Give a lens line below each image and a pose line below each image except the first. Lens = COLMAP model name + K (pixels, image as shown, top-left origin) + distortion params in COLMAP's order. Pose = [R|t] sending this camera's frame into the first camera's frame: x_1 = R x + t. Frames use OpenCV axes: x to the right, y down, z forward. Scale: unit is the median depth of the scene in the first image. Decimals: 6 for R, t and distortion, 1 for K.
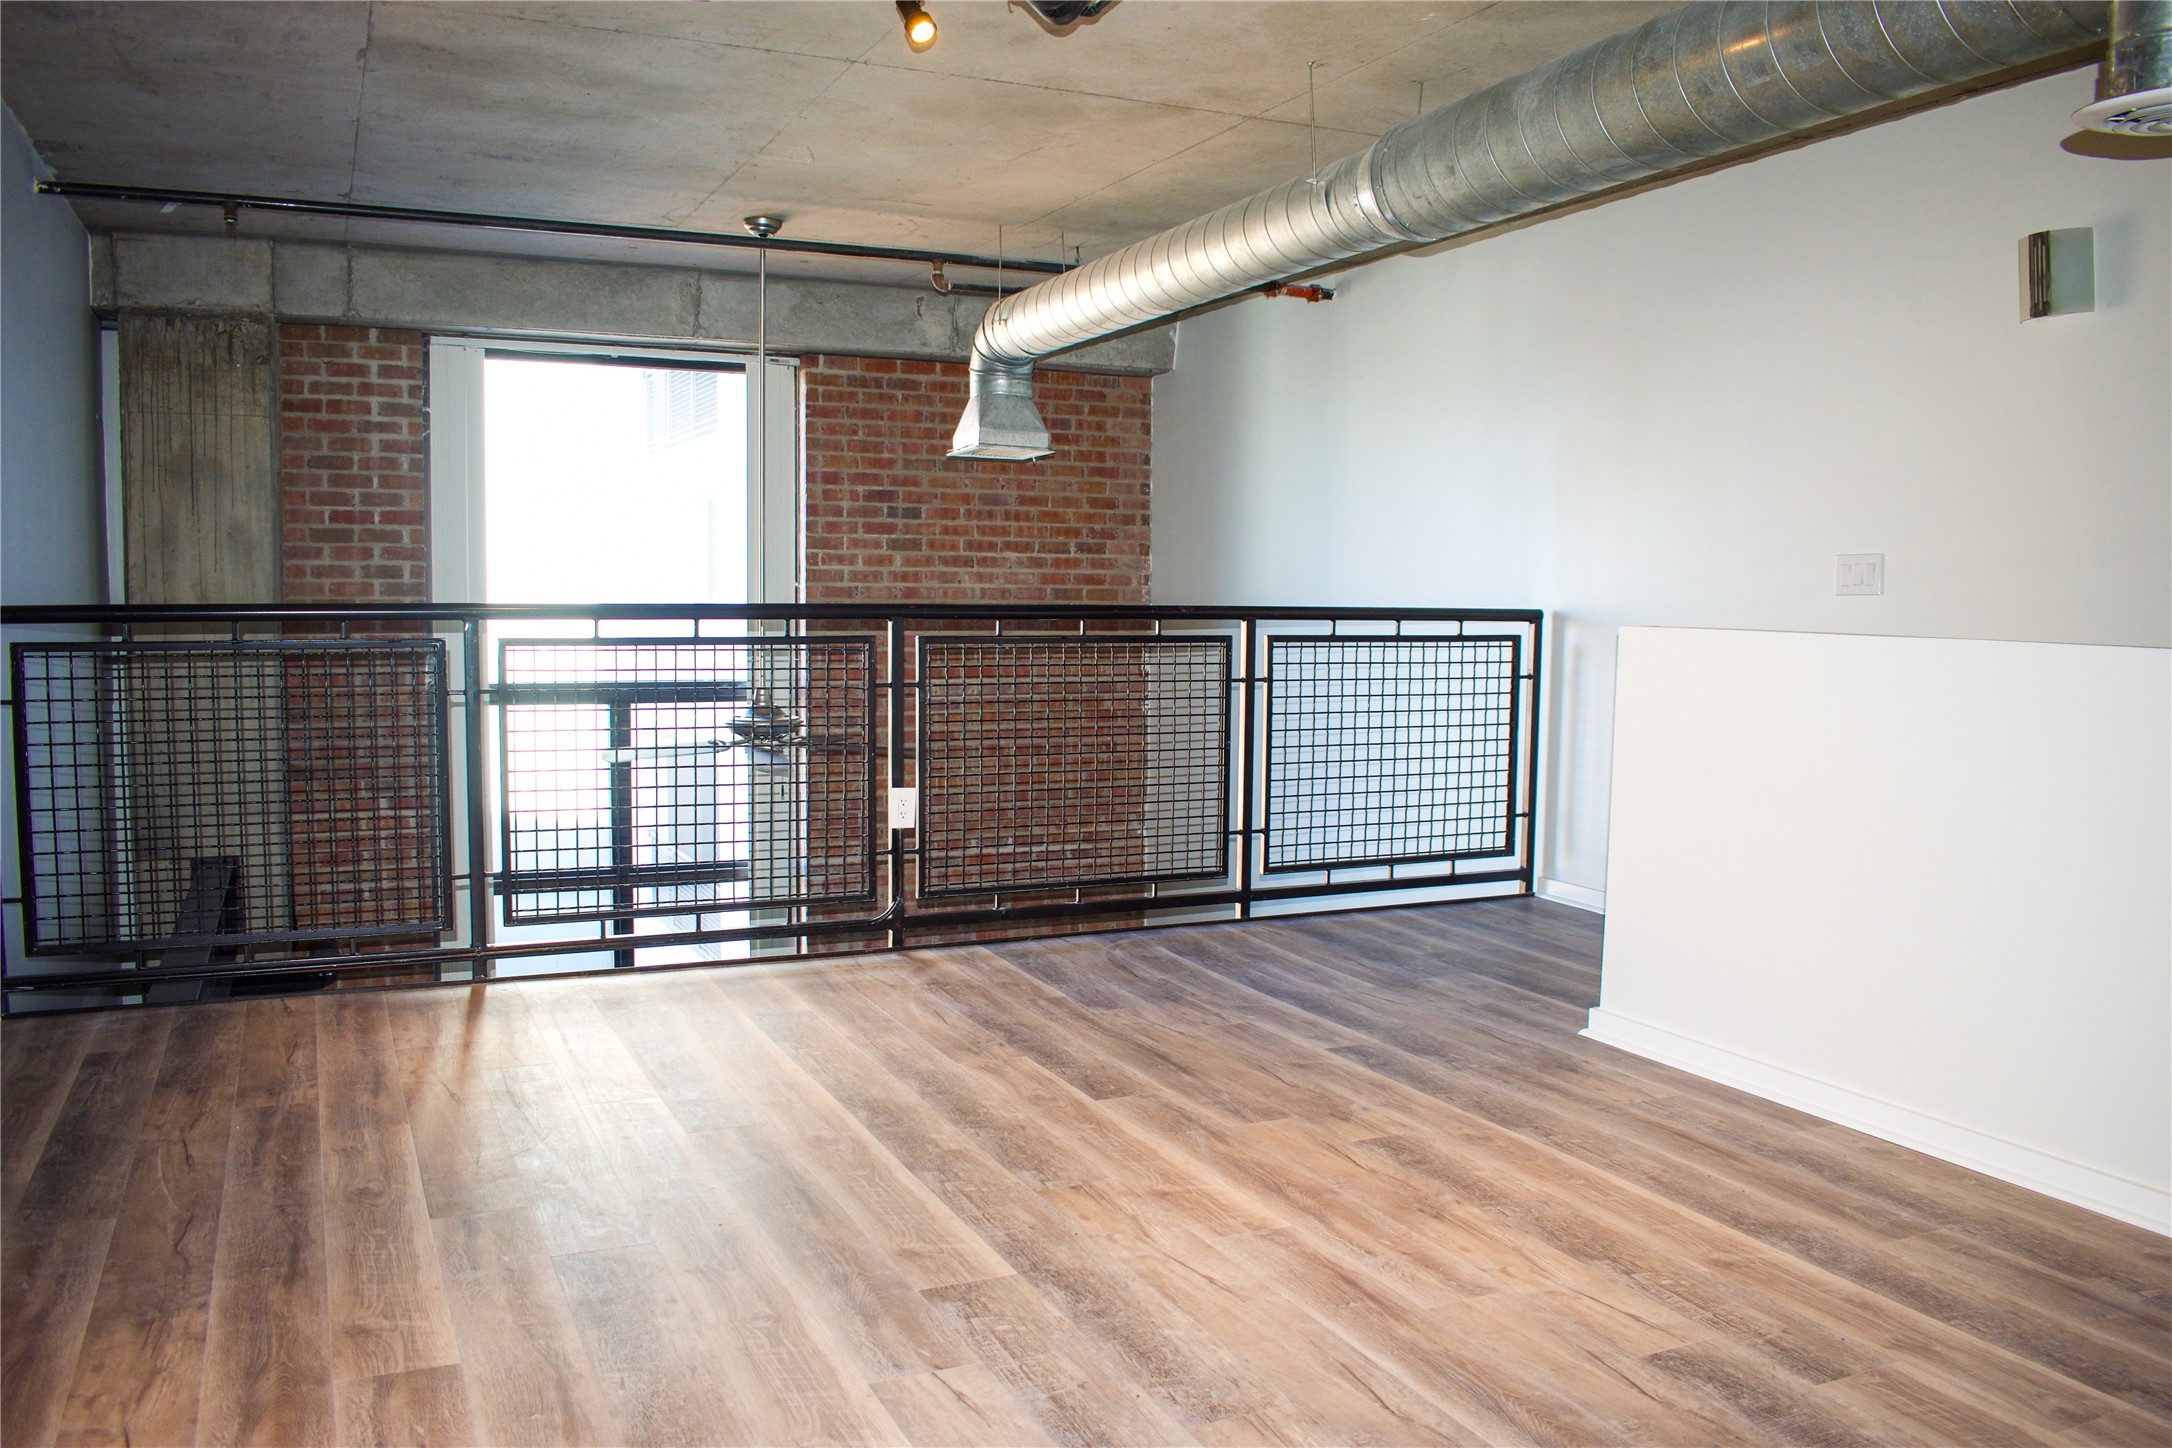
lens RADIAL K [[1736.5, 0, 1095.1], [0, 1736.5, 731.9], [0, 0, 1]] dist [-0.093174, 0.008620]
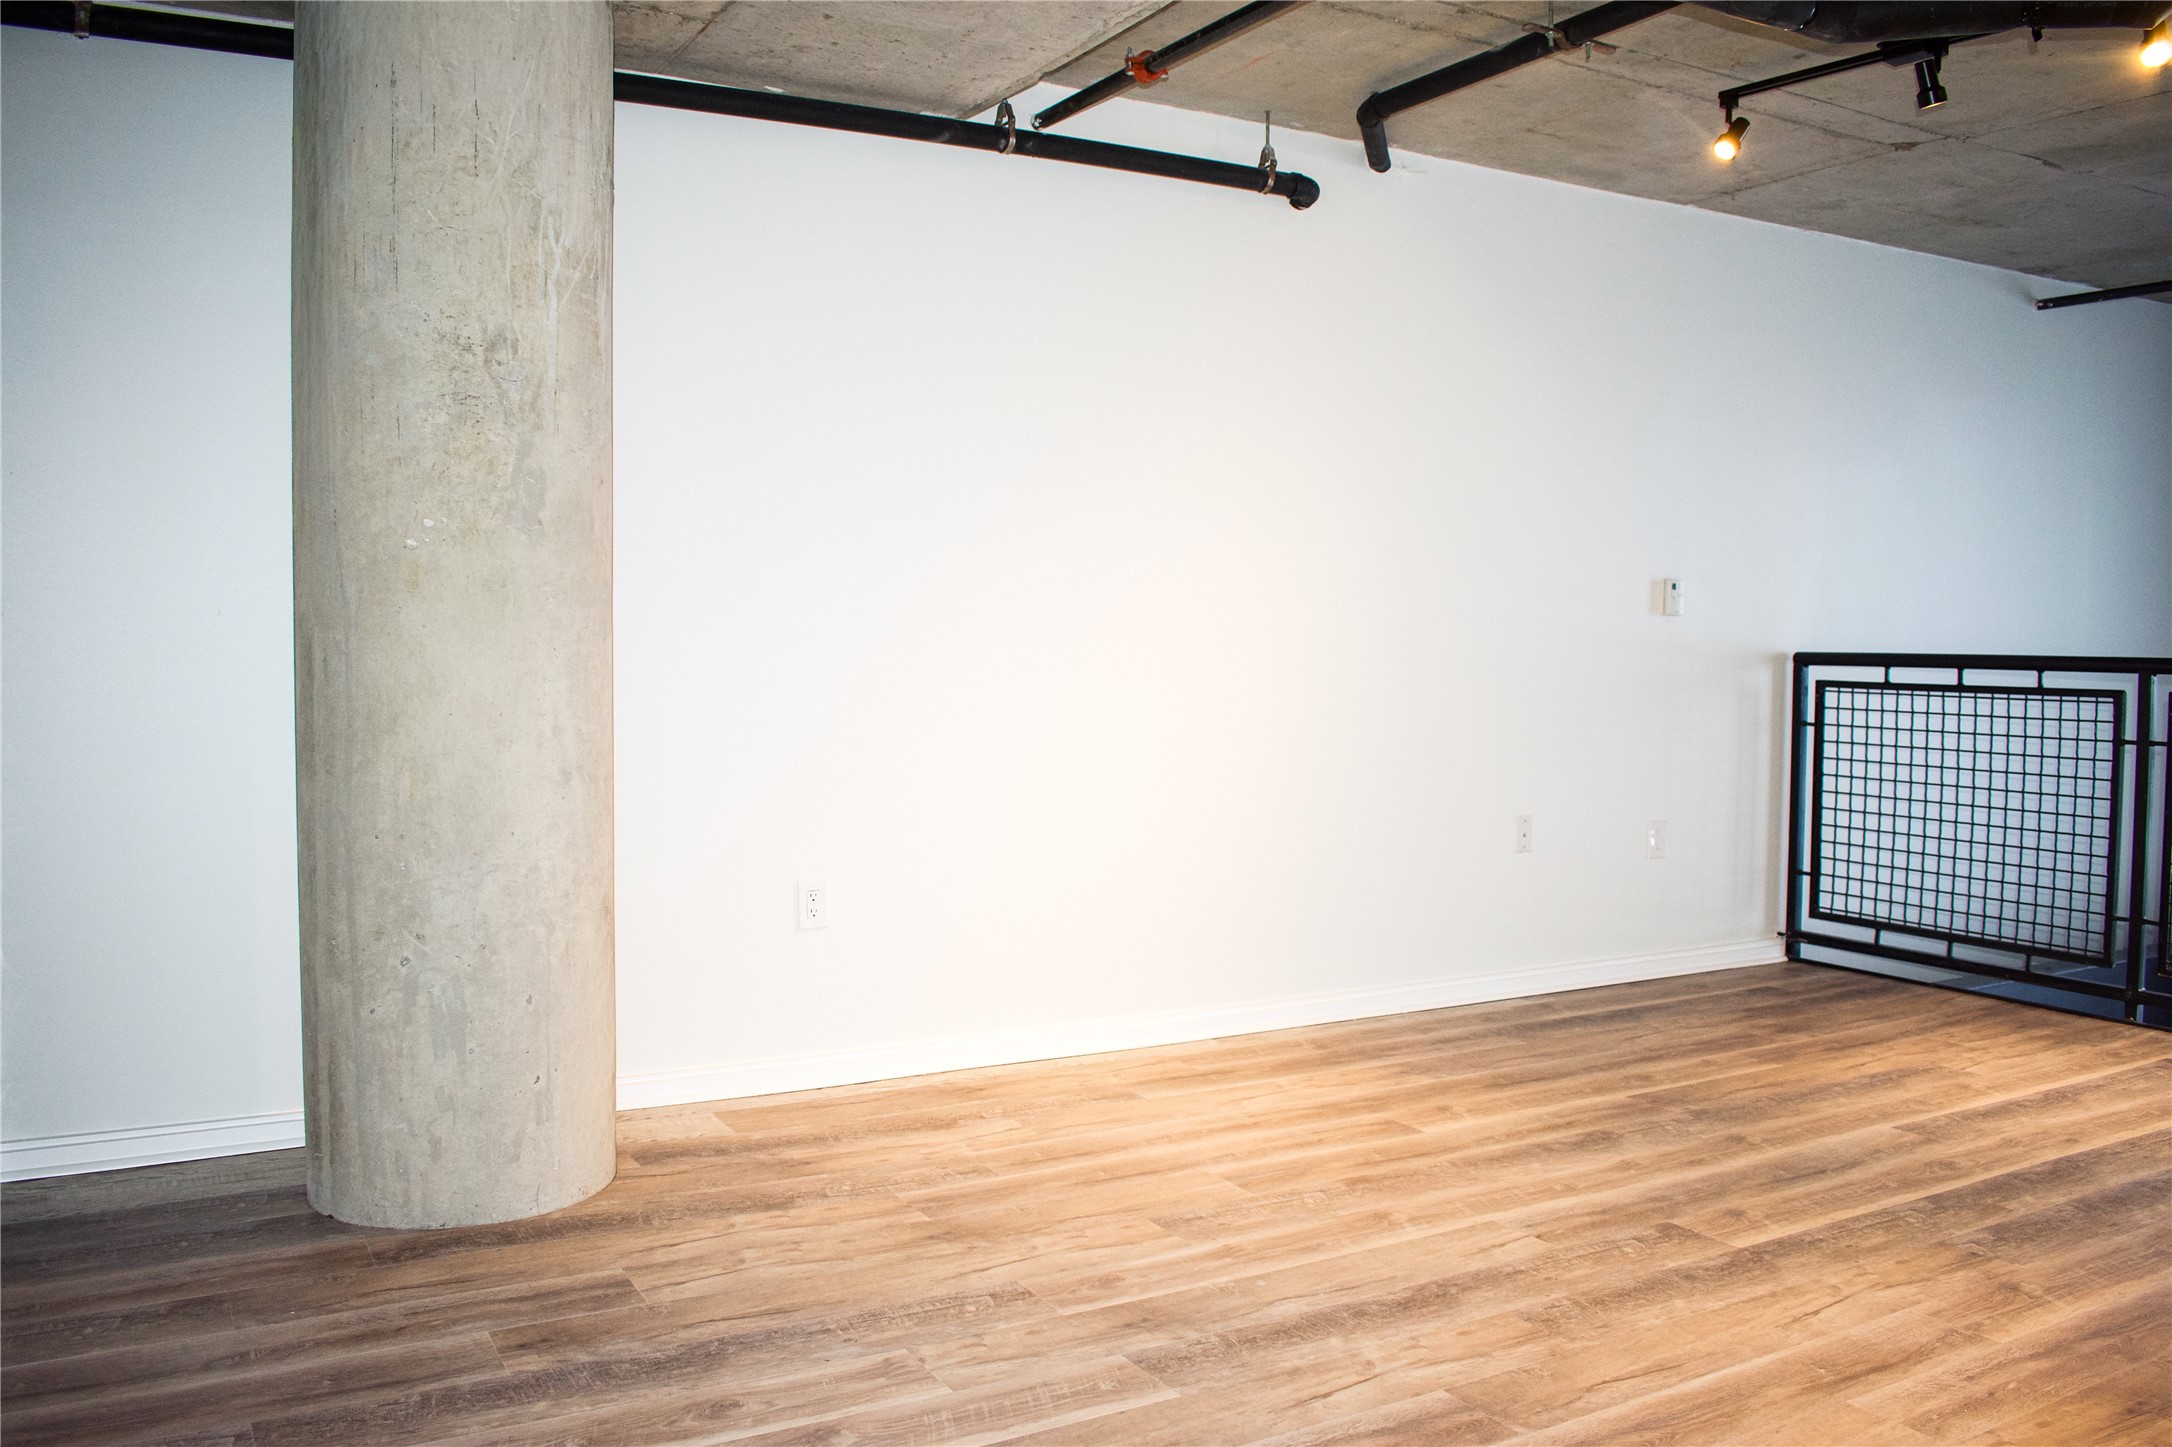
lens RADIAL K [[1758.0, 0, 1075.6], [0, 1758.0, 720.8], [0, 0, 1]] dist [-0.095194, 0.017423]
pose [[0.074584, 0.043361, -0.996272, 0.773929], [-0.090672, 0.995211, 0.036526, -0.020489], [0.993084, 0.087609, 0.078159, 0.345506]]
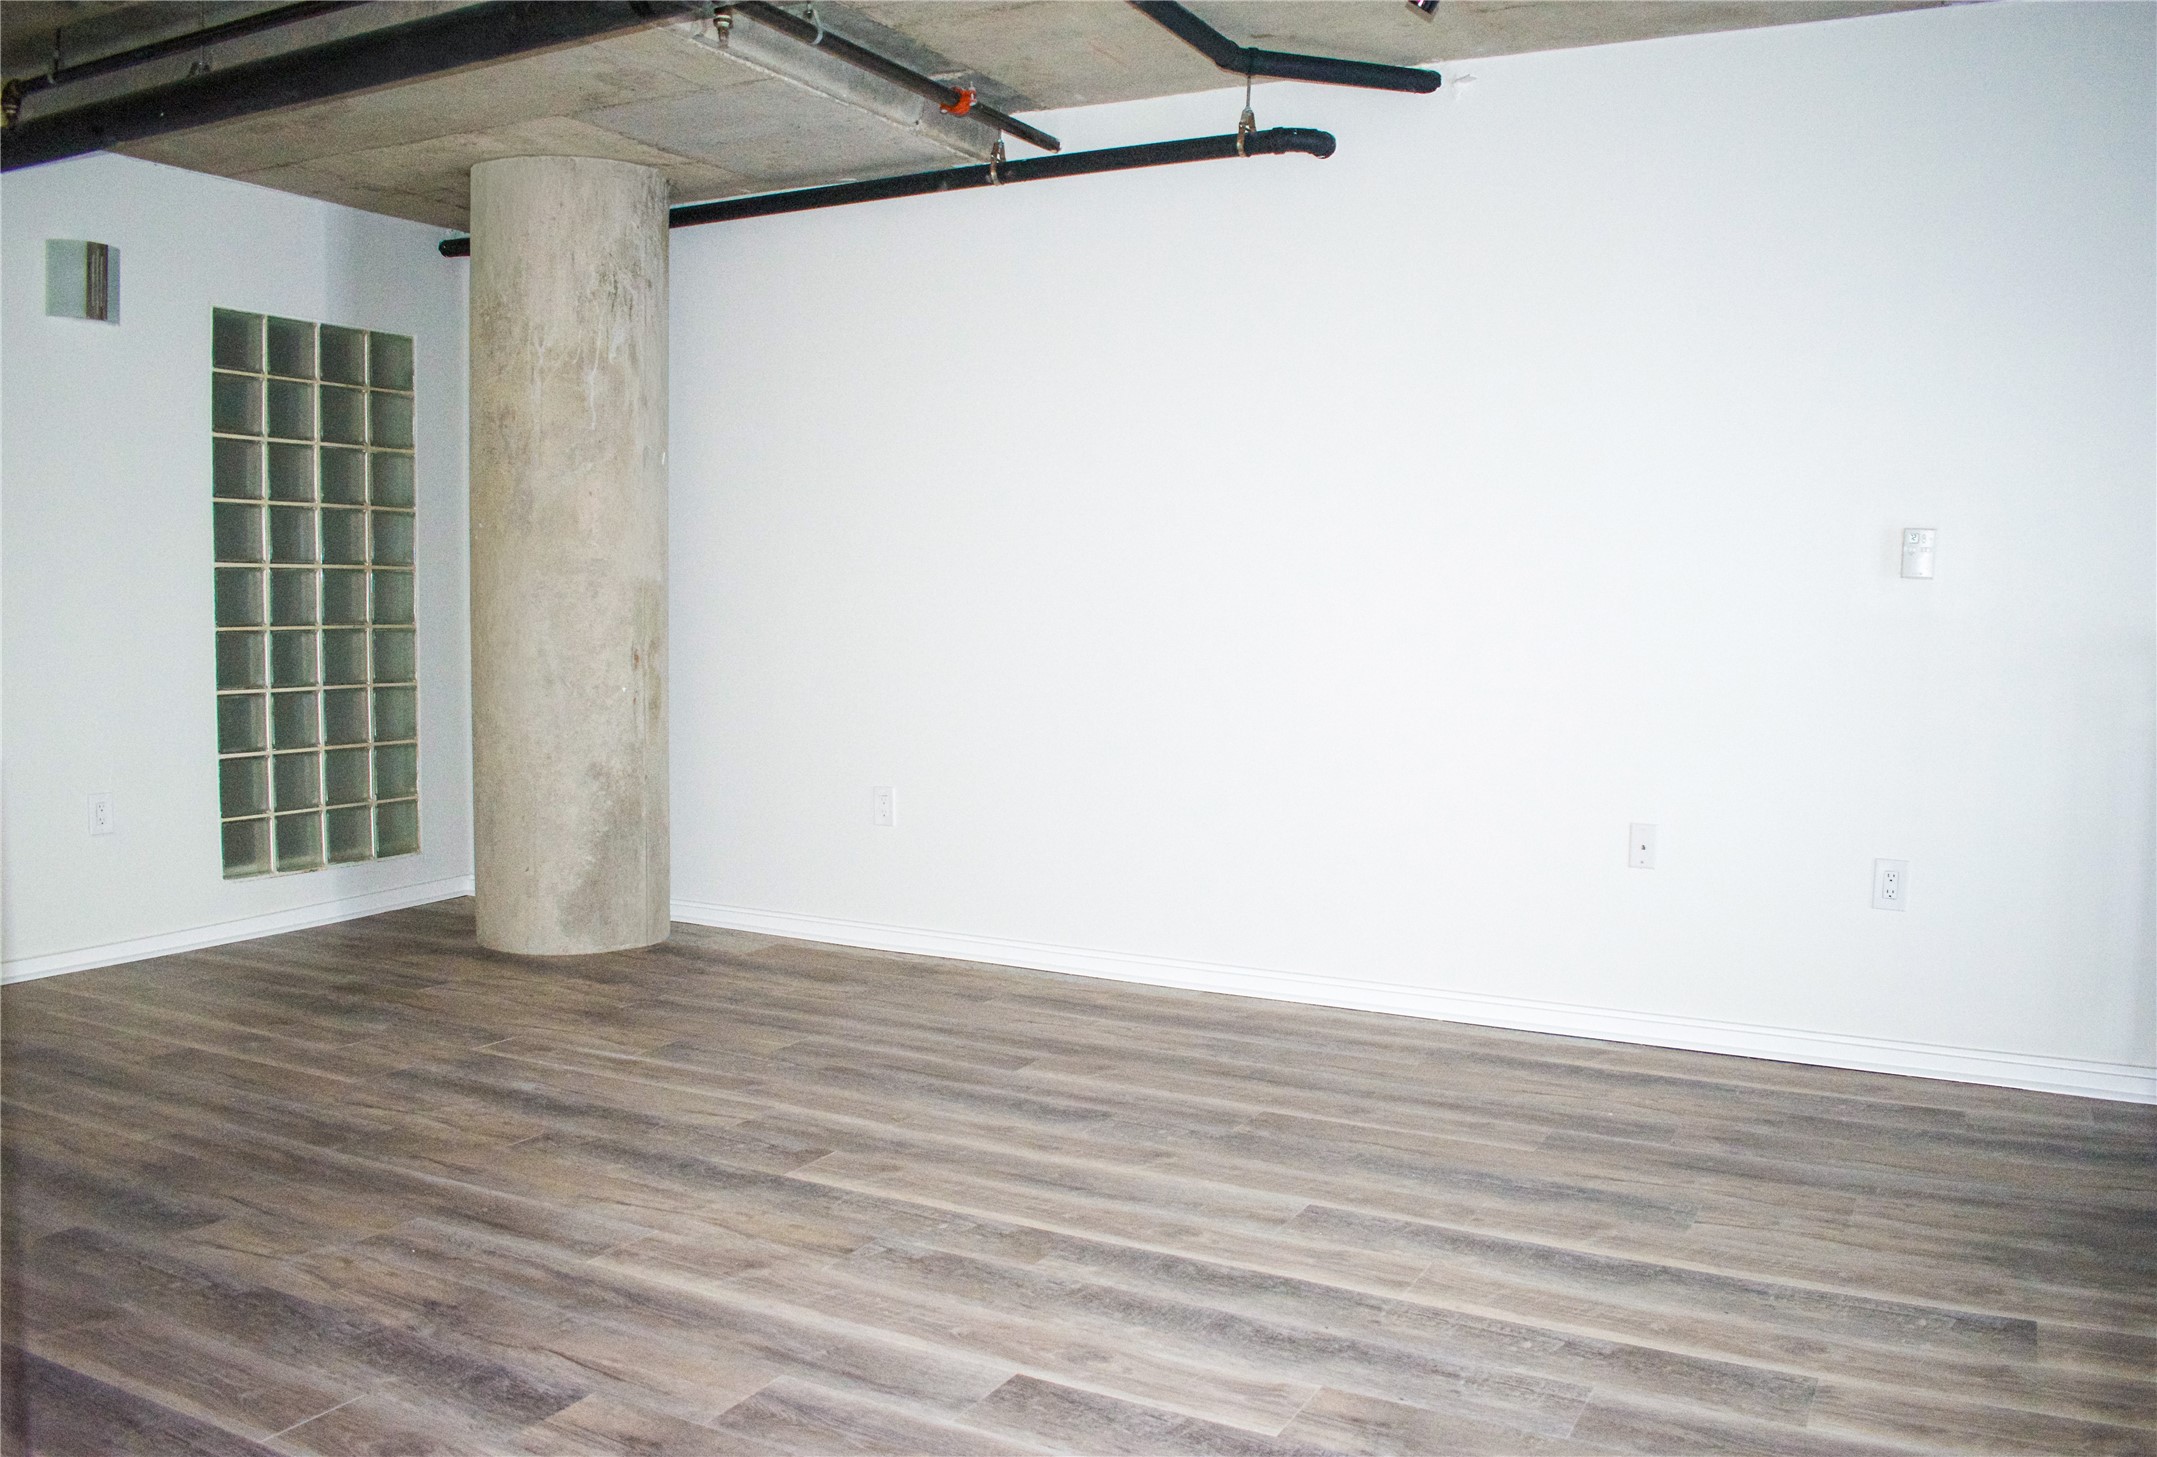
lens RADIAL K [[1742.2, 0, 1078.5], [0, 1742.2, 728.5], [0, 0, 1]] dist [-0.093746, 0.012414]
pose [[-0.799931, 0.024522, -0.599591, 0.368345], [-0.070264, 0.988464, 0.134168, -0.115576], [0.595964, 0.149455, -0.788980, 1.511697]]
